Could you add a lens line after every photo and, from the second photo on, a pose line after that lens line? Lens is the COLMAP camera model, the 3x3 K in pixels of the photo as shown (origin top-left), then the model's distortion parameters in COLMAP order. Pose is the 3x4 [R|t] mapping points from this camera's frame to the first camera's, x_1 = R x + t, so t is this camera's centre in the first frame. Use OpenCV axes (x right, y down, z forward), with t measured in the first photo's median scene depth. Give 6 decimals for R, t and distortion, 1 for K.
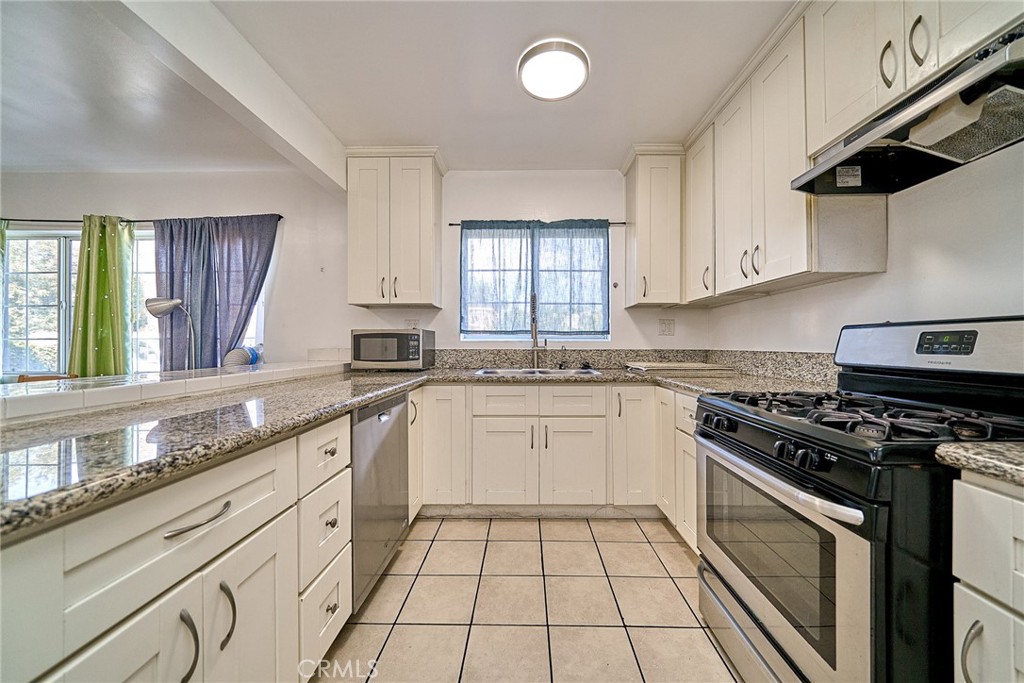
lens RADIAL K [[358.9, 0, 518.4], [0, 358.9, 345.3], [0, 0, 1]] dist [-0.000611, -0.000421]
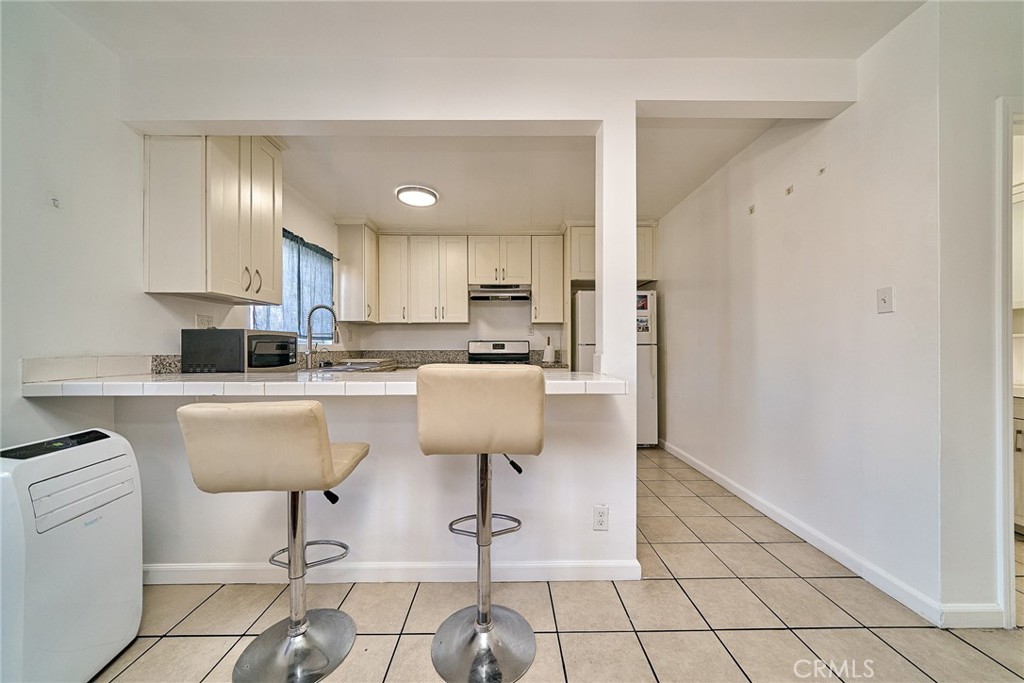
lens RADIAL K [[367.1, 0, 510.4], [0, 367.1, 353.5], [0, 0, 1]] dist [0.001436, -0.000057]
pose [[-0.036380, -0.018623, 0.999164, -1.222002], [0.004104, 0.999815, 0.018784, -0.002473], [-0.999330, 0.004784, -0.036297, 0.412450]]
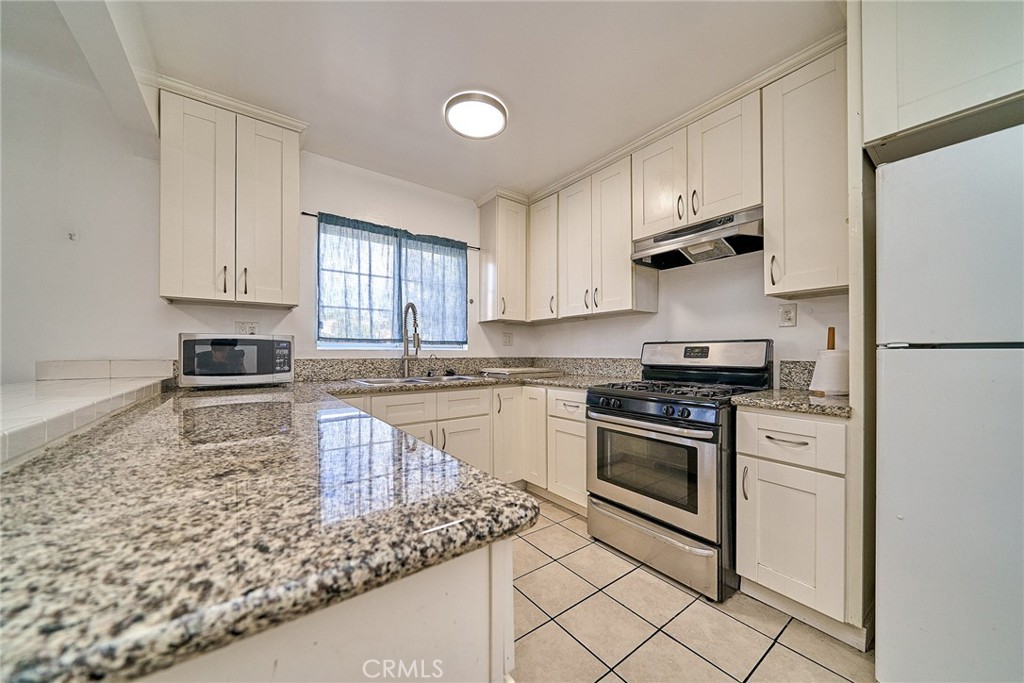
lens RADIAL K [[363.5, 0, 513.5], [0, 363.5, 355.2], [0, 0, 1]] dist [-0.001683, -0.000216]
pose [[0.786110, -0.003668, 0.618076, -0.363305], [0.001585, 0.999991, 0.003919, -0.000273], [-0.618084, -0.002101, 0.786109, 0.007629]]
